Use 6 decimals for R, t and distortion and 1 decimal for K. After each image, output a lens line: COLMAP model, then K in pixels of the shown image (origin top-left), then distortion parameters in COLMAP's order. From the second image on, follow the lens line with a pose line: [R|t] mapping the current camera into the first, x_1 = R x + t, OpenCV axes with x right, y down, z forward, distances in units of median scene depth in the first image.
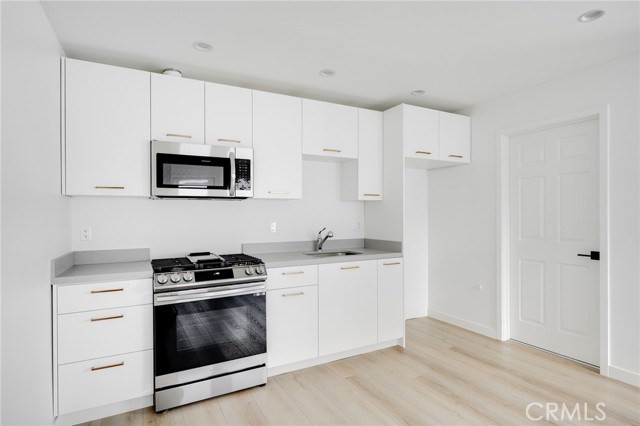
lens RADIAL K [[350.8, 0, 323.0], [0, 350.8, 215.9], [0, 0, 1]] dist [-0.002638, 0.000678]
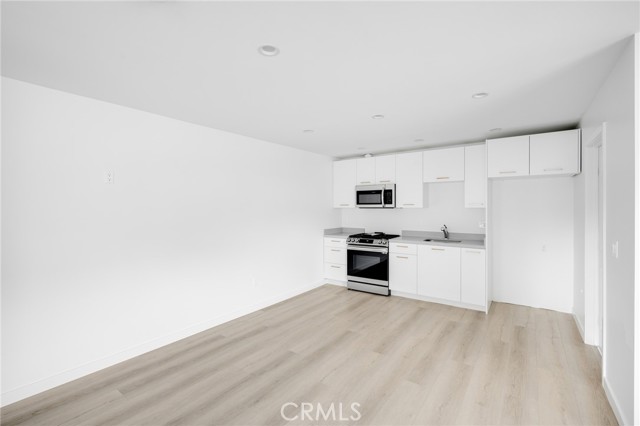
lens RADIAL K [[283.7, 0, 324.3], [0, 283.7, 210.2], [0, 0, 1]] dist [0.000840, -0.000046]
pose [[0.430569, 0.016326, -0.902410, 1.177162], [0.001451, 0.999823, 0.018781, -0.072463], [0.902557, -0.009396, 0.430468, -0.086371]]
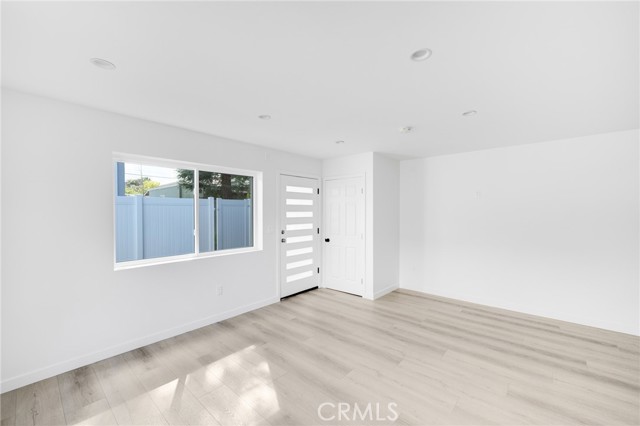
lens RADIAL K [[268.1, 0, 325.9], [0, 268.1, 212.6], [0, 0, 1]] dist [0.020241, 0.000559]
pose [[-0.932684, 0.015938, -0.360343, 1.371511], [0.014329, 0.999872, 0.007136, -0.076511], [0.360411, 0.001492, -0.932793, 0.794668]]
